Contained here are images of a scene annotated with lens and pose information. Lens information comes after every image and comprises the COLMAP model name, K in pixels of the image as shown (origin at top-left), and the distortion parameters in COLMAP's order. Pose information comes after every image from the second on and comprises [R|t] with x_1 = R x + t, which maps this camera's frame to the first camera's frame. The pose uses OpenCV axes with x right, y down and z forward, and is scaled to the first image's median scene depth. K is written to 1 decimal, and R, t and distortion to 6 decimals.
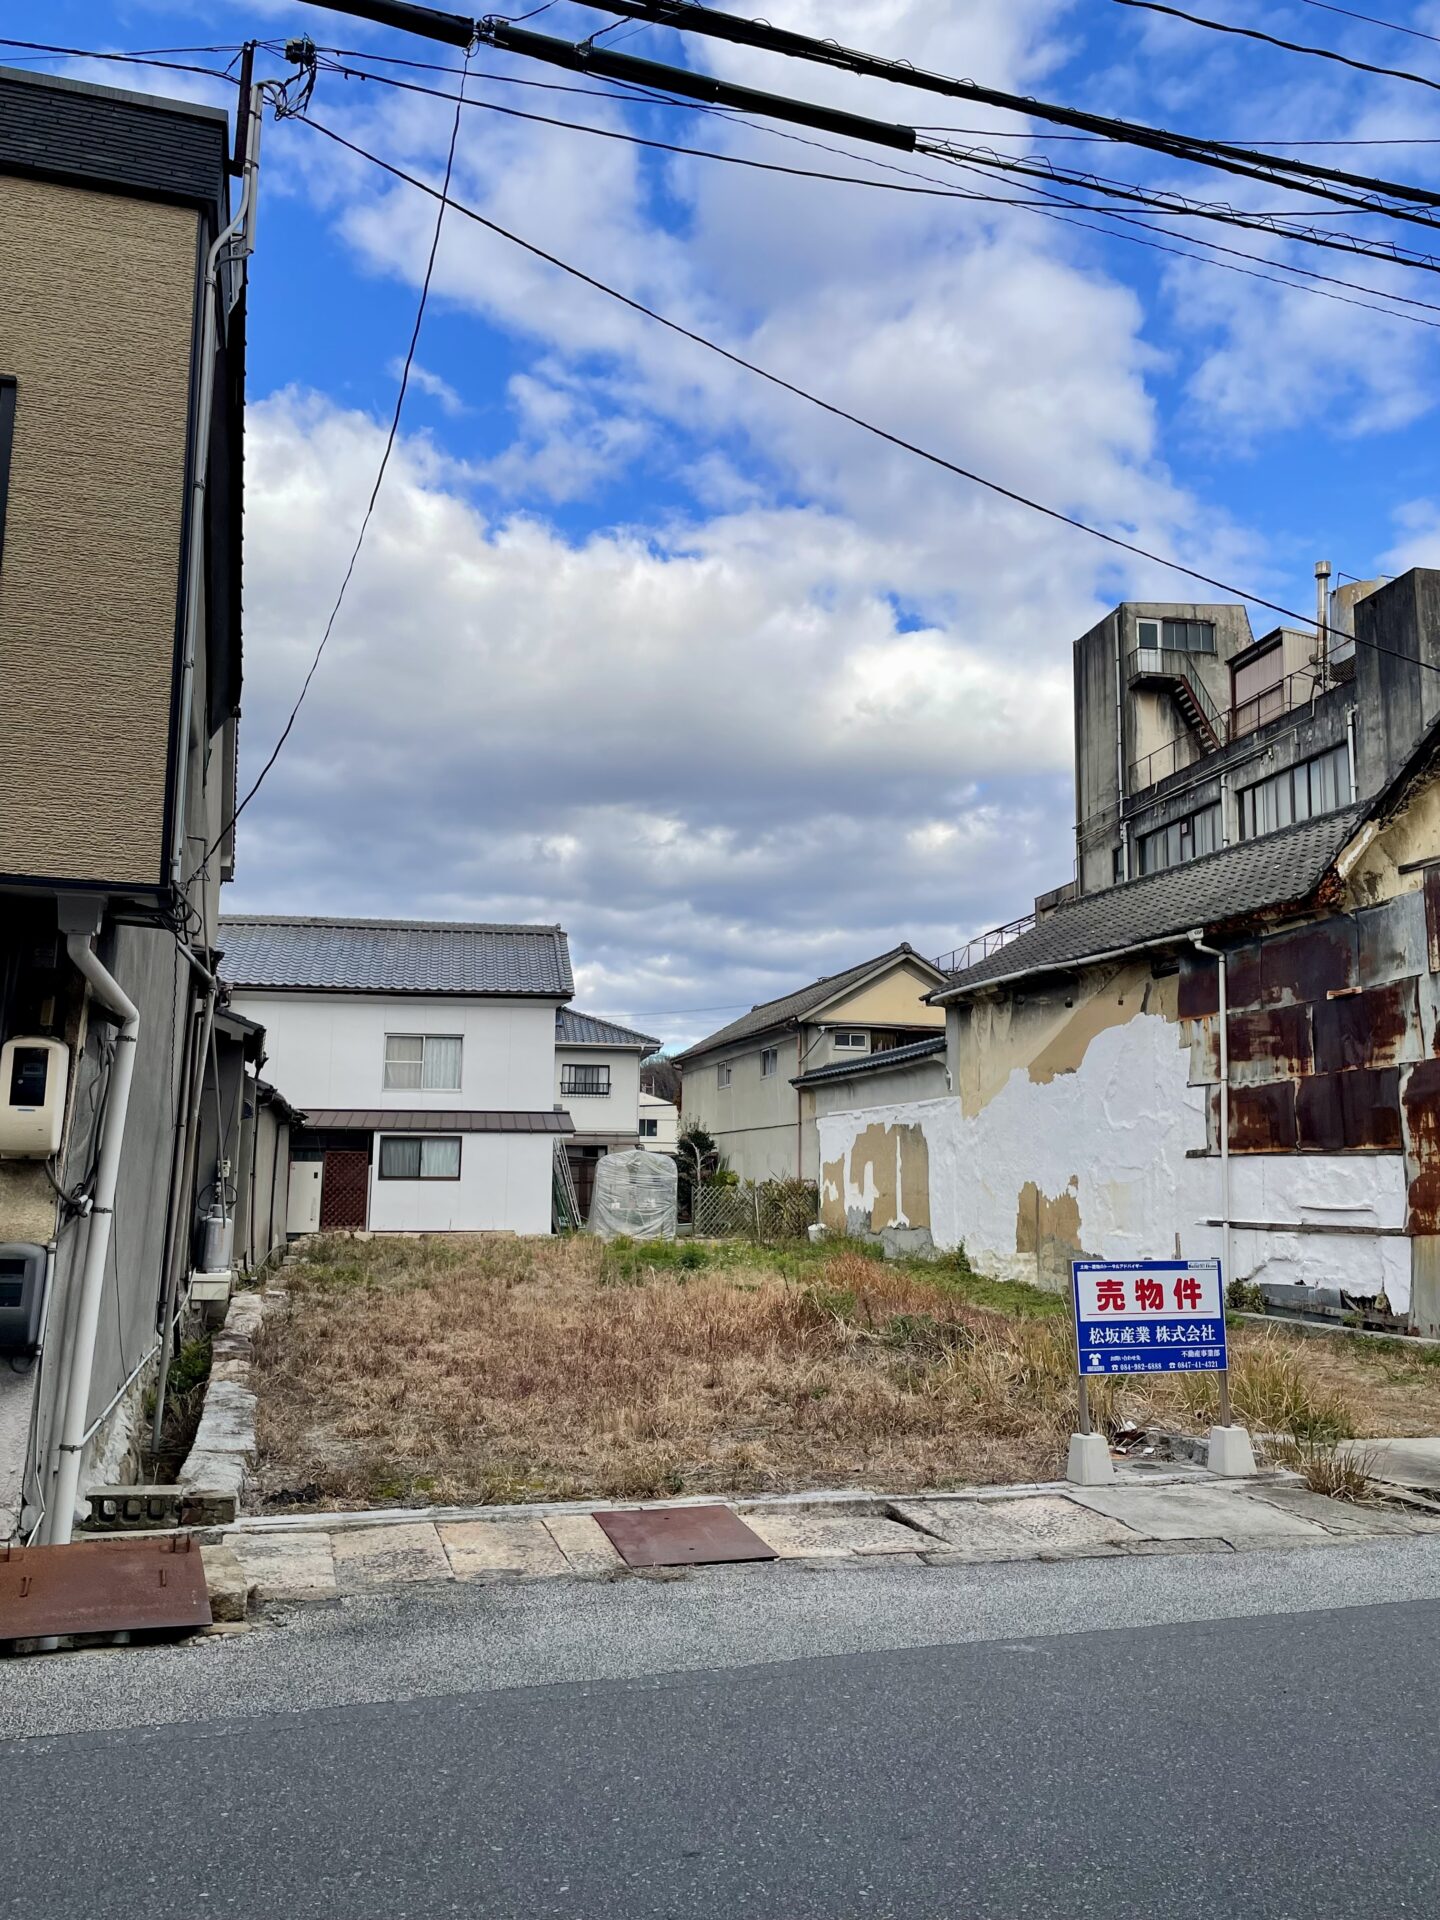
lens RADIAL K [[1524.1, 0, 726.3], [0, 1524.1, 959.5], [0, 0, 1]] dist [0.116501, -0.176128]
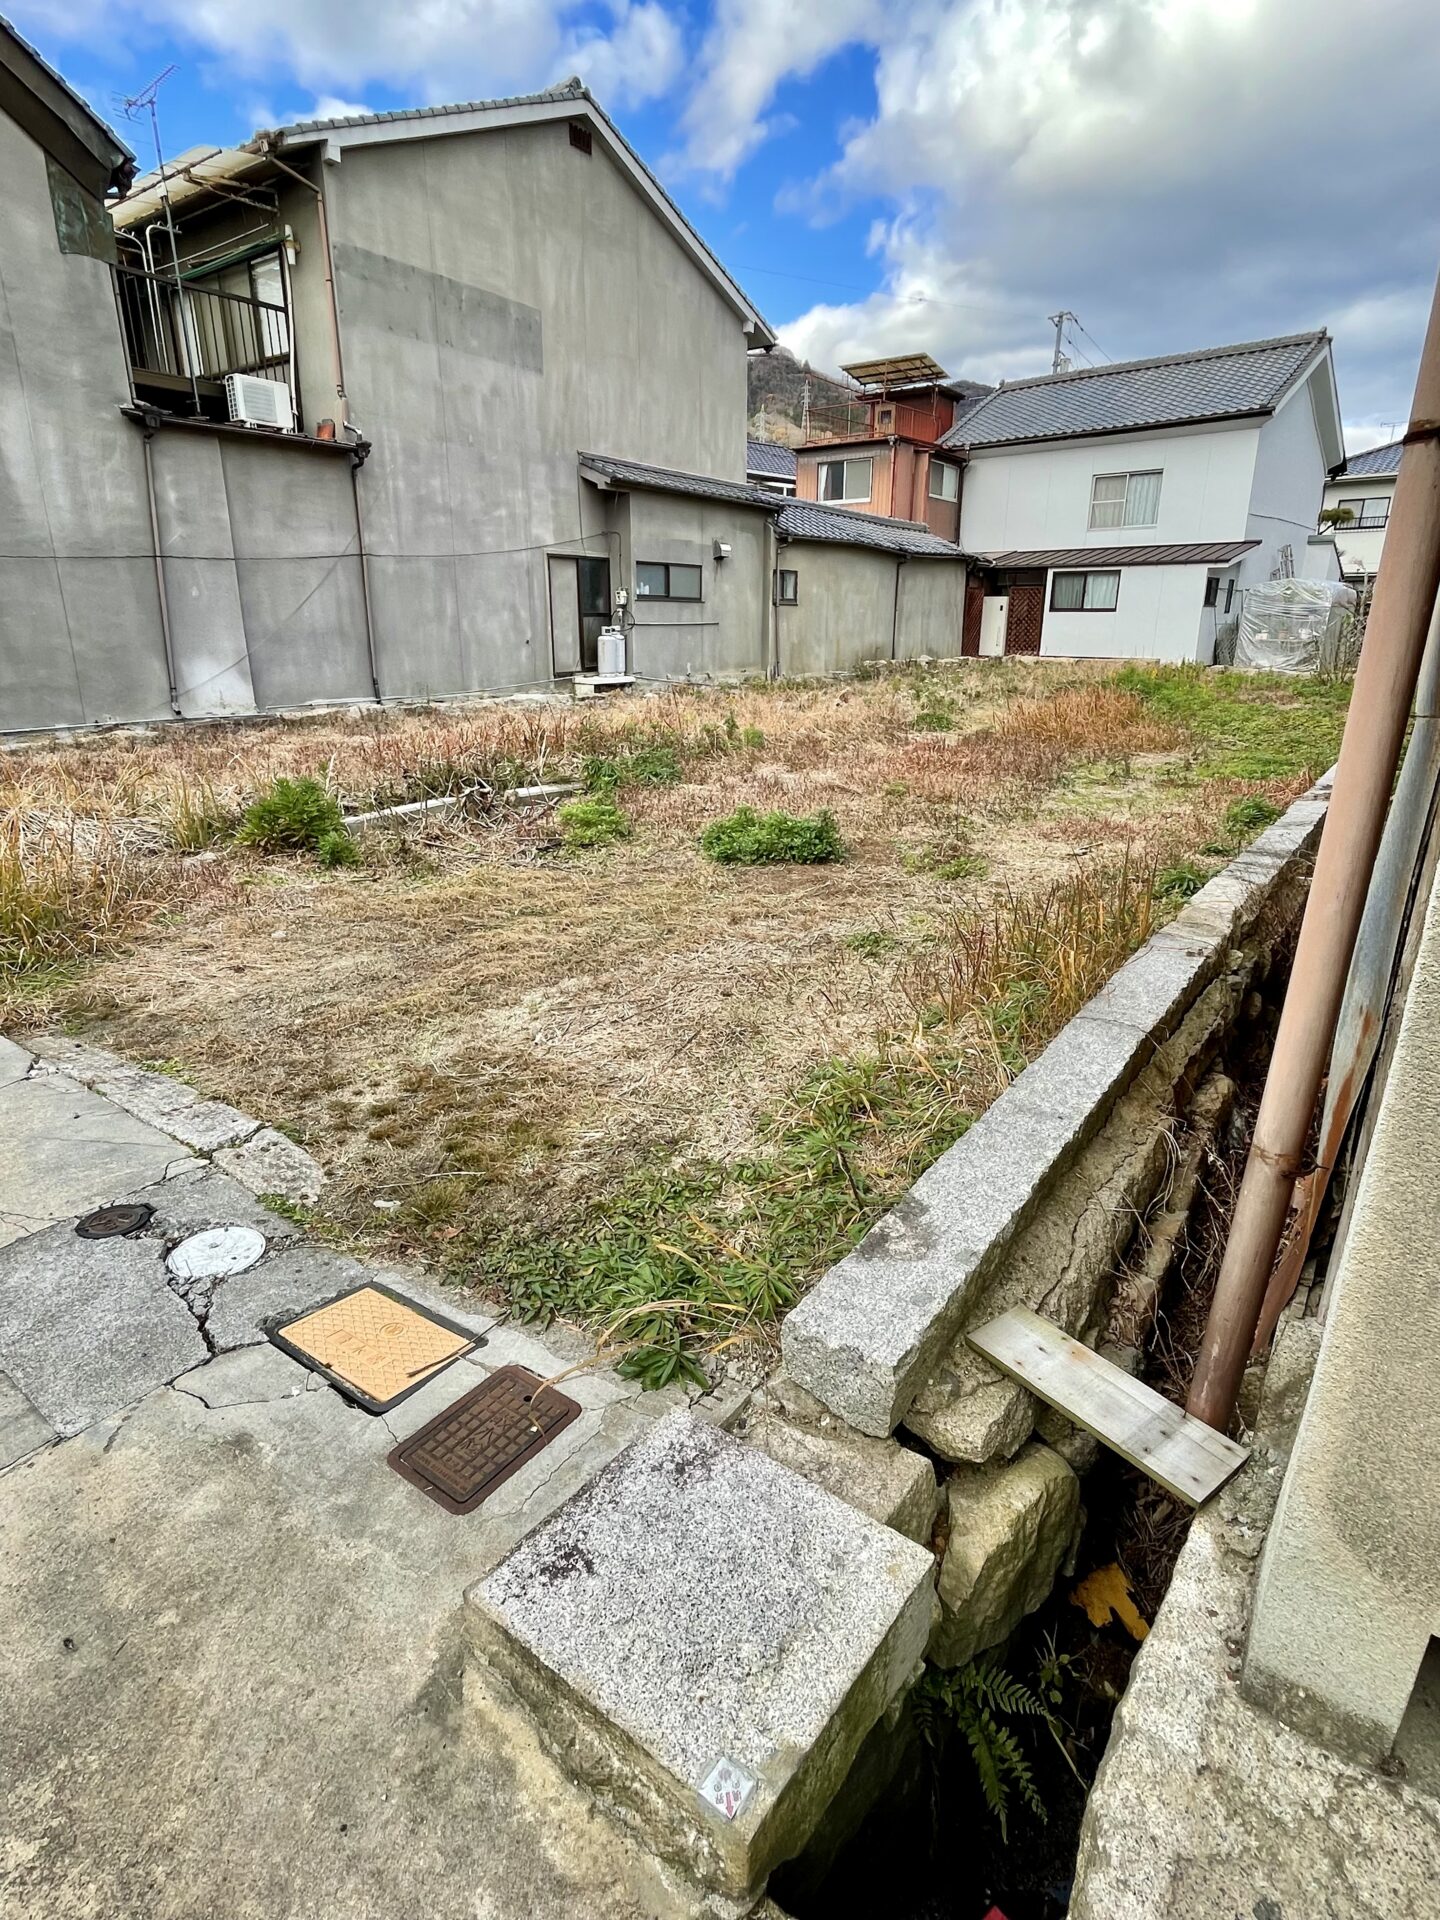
lens RADIAL K [[997.7, 0, 719.4], [0, 997.7, 951.9], [0, 0, 1]] dist [0.001258, -0.001190]
pose [[0.606527, 0.244412, -0.756564, 0.483915], [0.117176, 0.913706, 0.389116, 0.099330], [0.786381, -0.324660, 0.525548, 0.572952]]
